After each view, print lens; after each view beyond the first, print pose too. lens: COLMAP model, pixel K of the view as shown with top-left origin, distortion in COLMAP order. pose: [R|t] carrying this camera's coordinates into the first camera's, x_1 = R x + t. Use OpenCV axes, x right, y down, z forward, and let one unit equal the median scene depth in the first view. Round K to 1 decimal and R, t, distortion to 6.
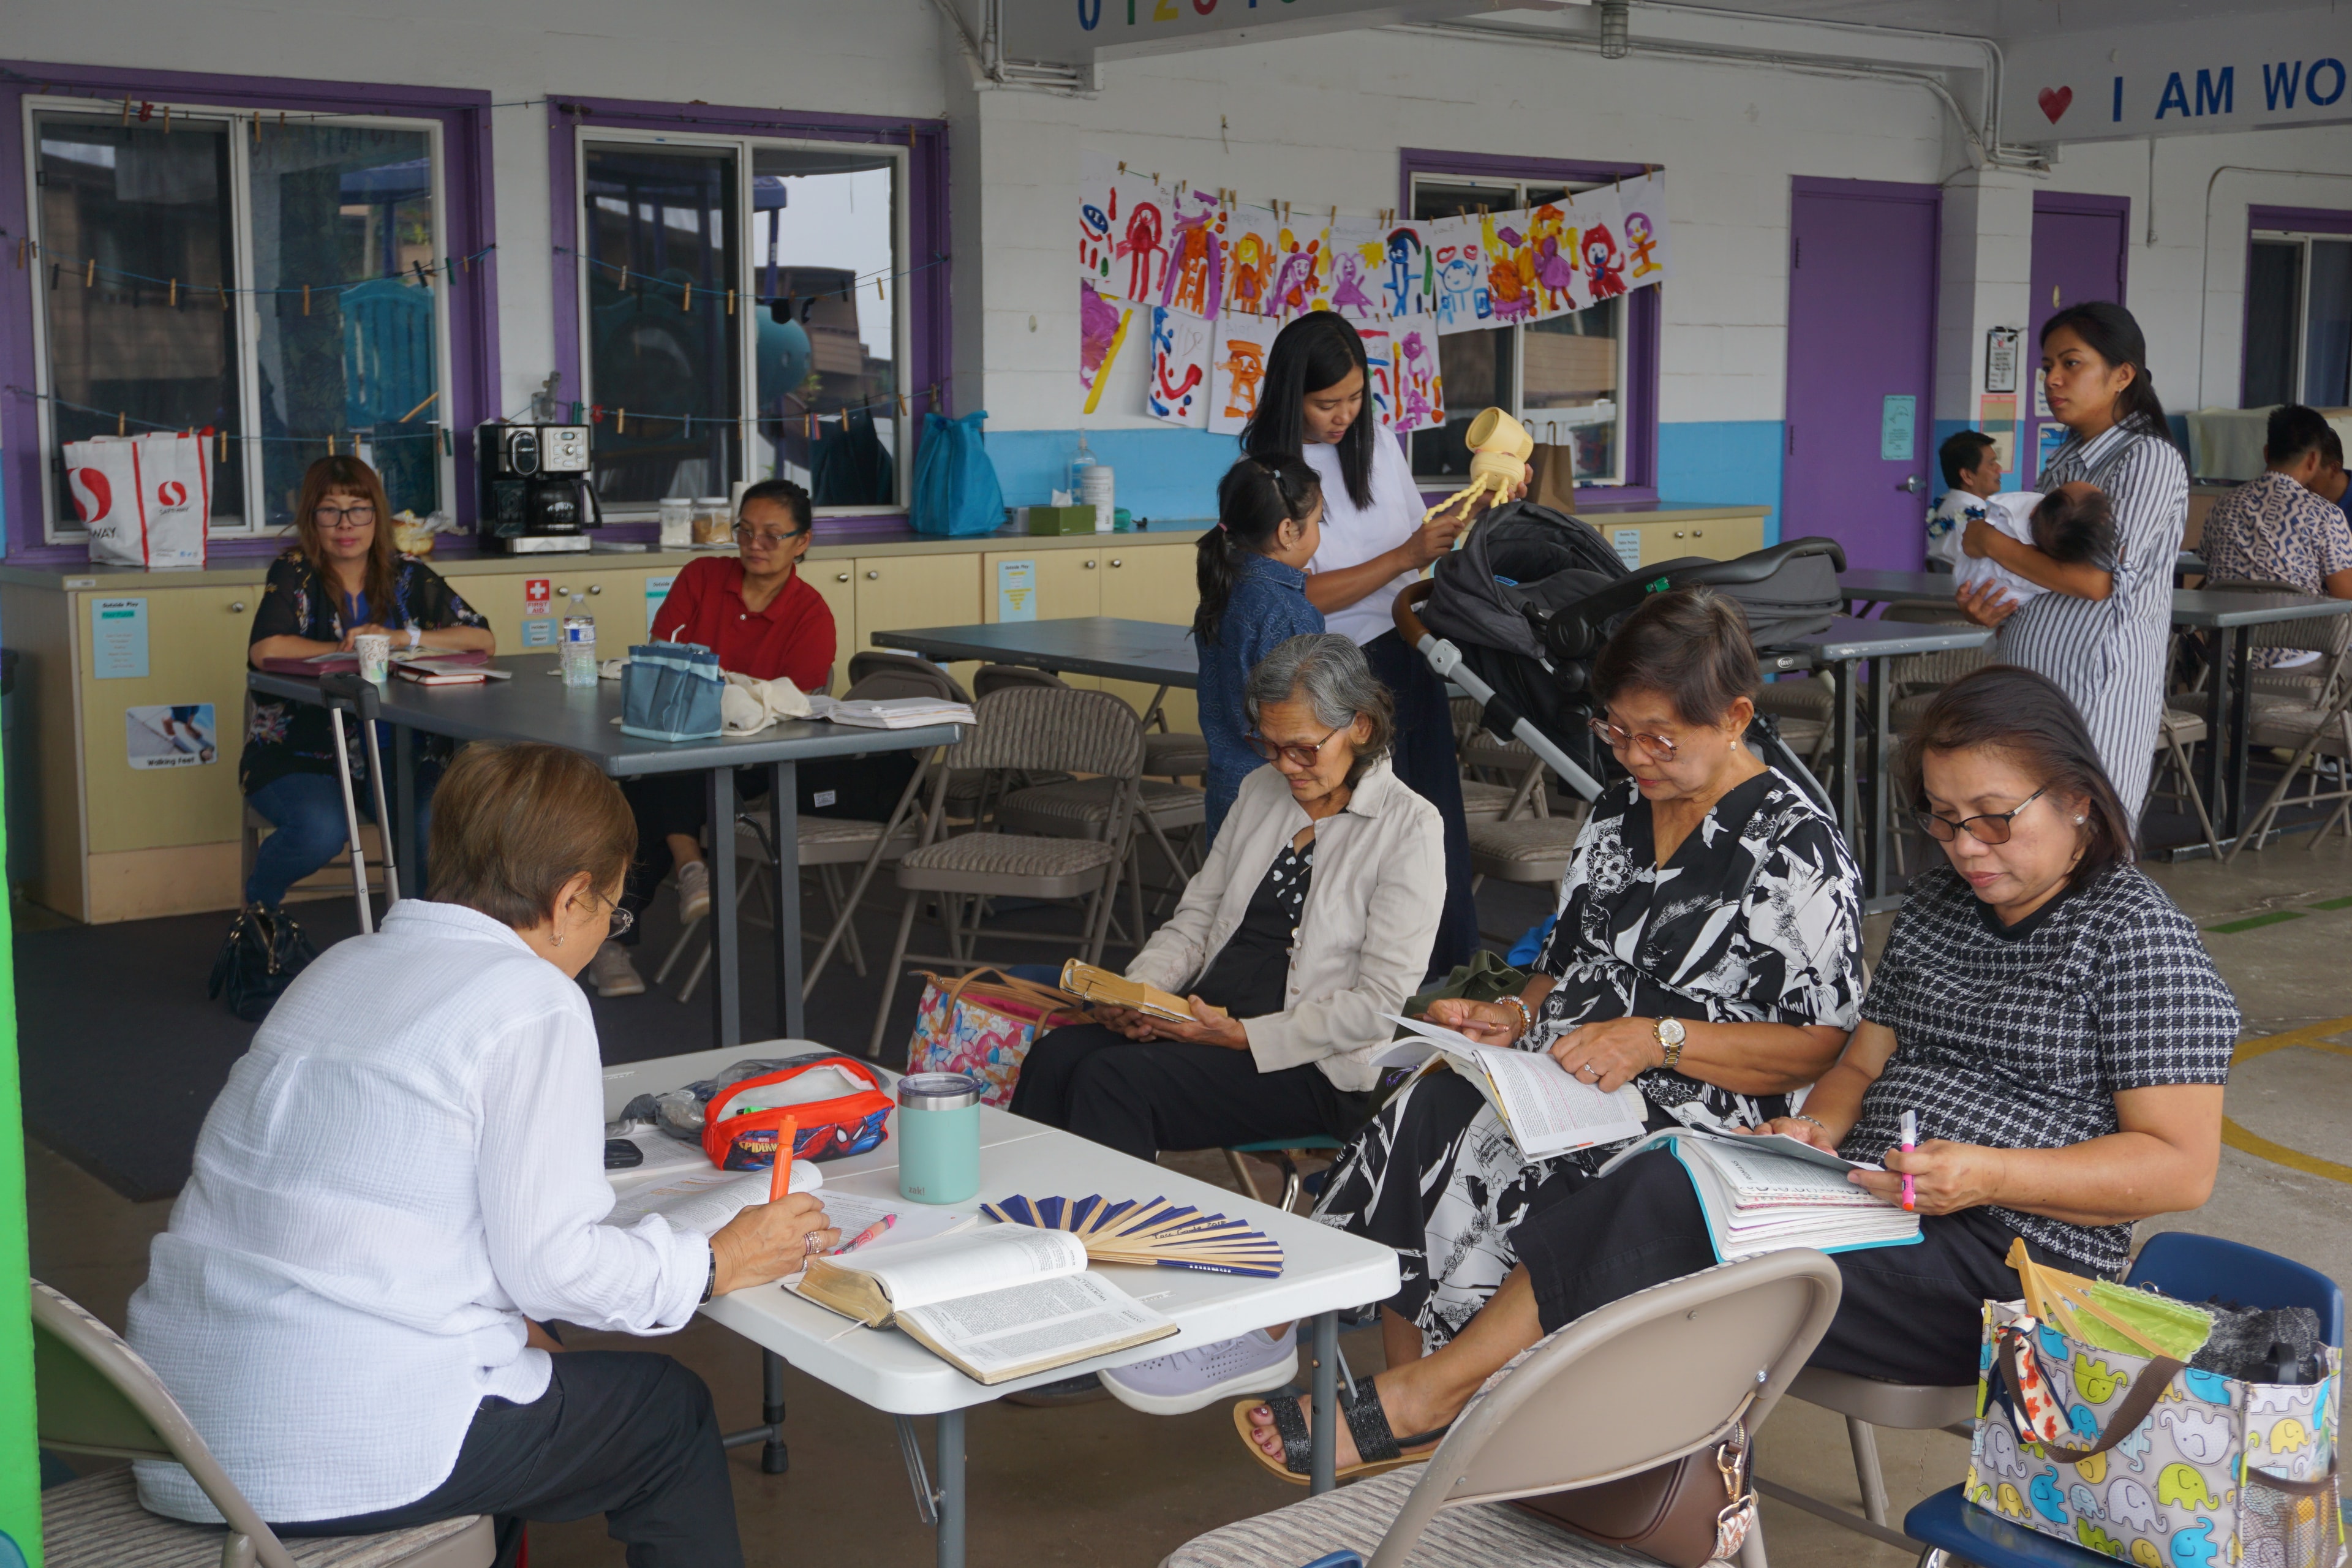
lens RADIAL K [[2865.1, 0, 1176.0], [0, 2865.1, 784.0], [0, 0, 1]] dist [-0.004168, 0.067121]
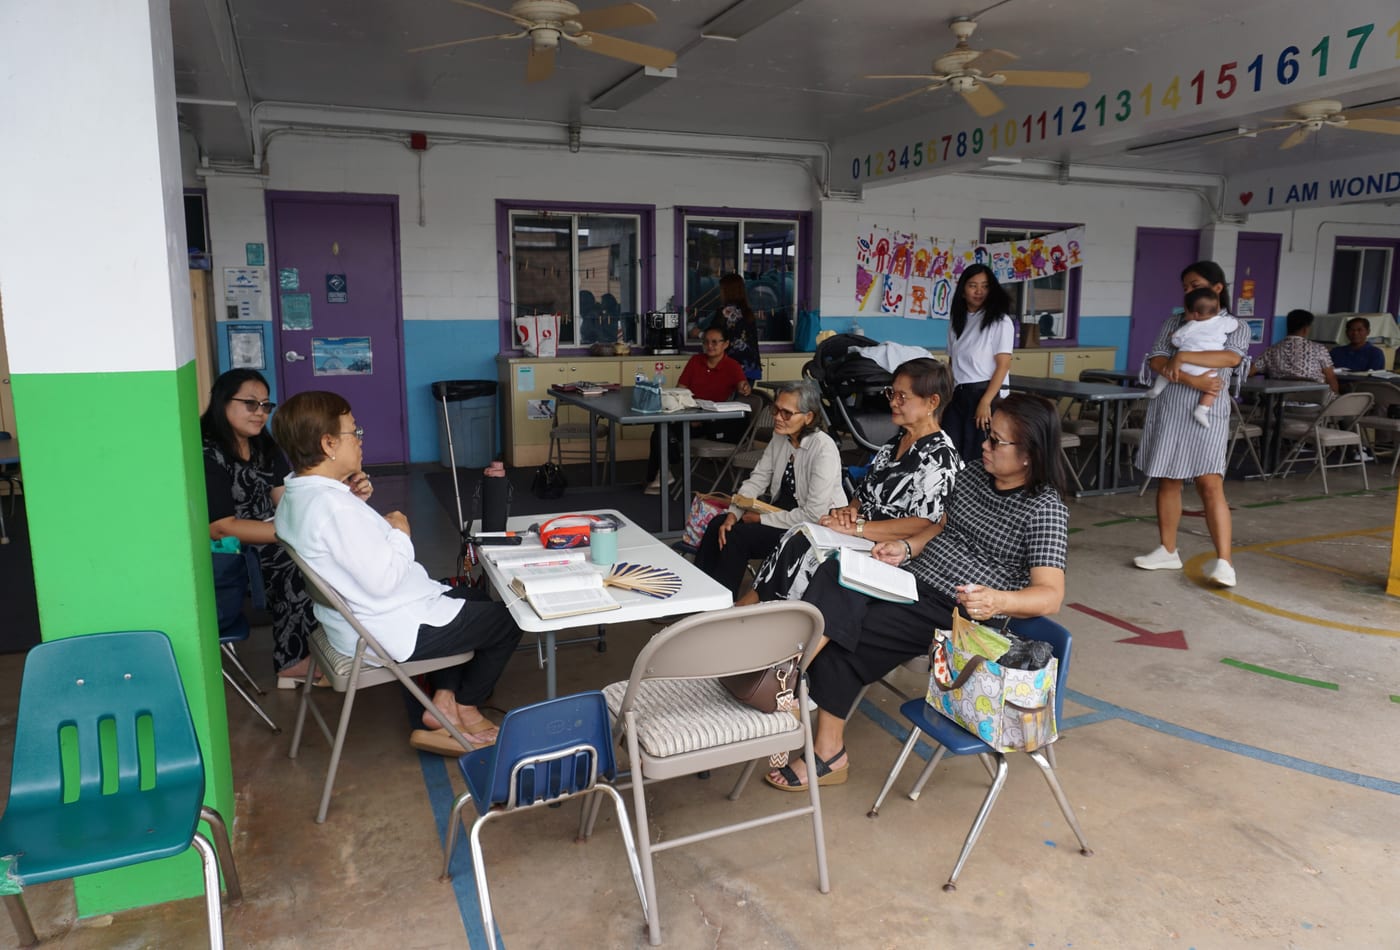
lens RADIAL K [[935.7, 0, 700.0], [0, 935.7, 475.0], [0, 0, 1]] dist [-0.048777, 0.046632]
pose [[0.962281, 0.049082, -0.267594, 0.073240], [-0.038361, 0.998243, 0.045150, 0.001710], [0.269340, -0.033182, 0.962473, 0.027971]]
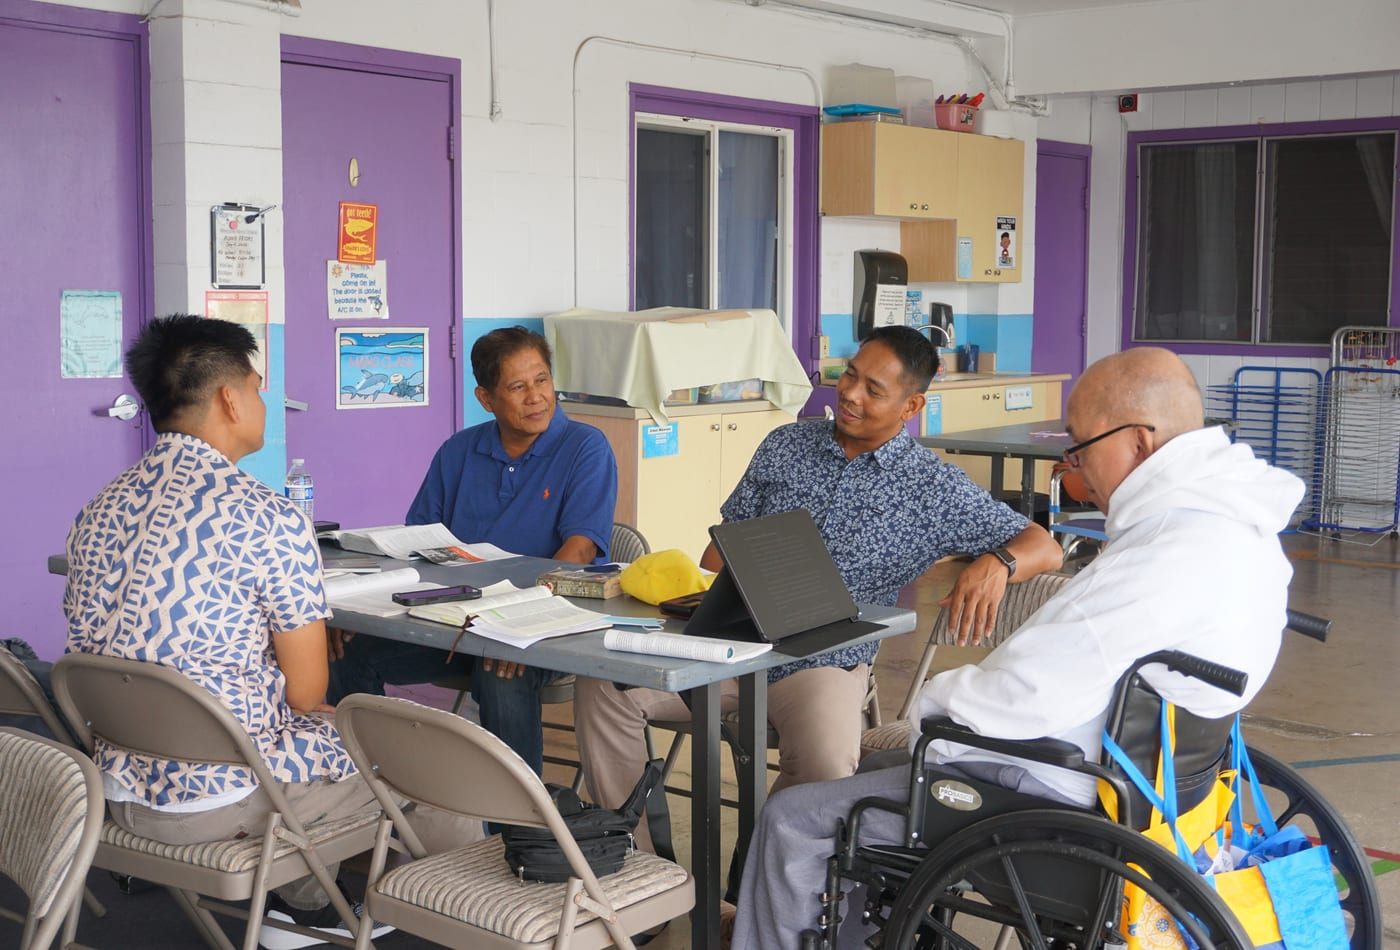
lens RADIAL K [[1901.1, 0, 700.0], [0, 1901.1, 475.0], [0, 0, 1]] dist [-0.004330, -0.005615]
pose [[0.975758, -0.014002, 0.218404, 0.390604], [0.023232, 0.998940, -0.039751, -0.083432], [-0.217616, 0.043861, 0.975048, 0.628448]]
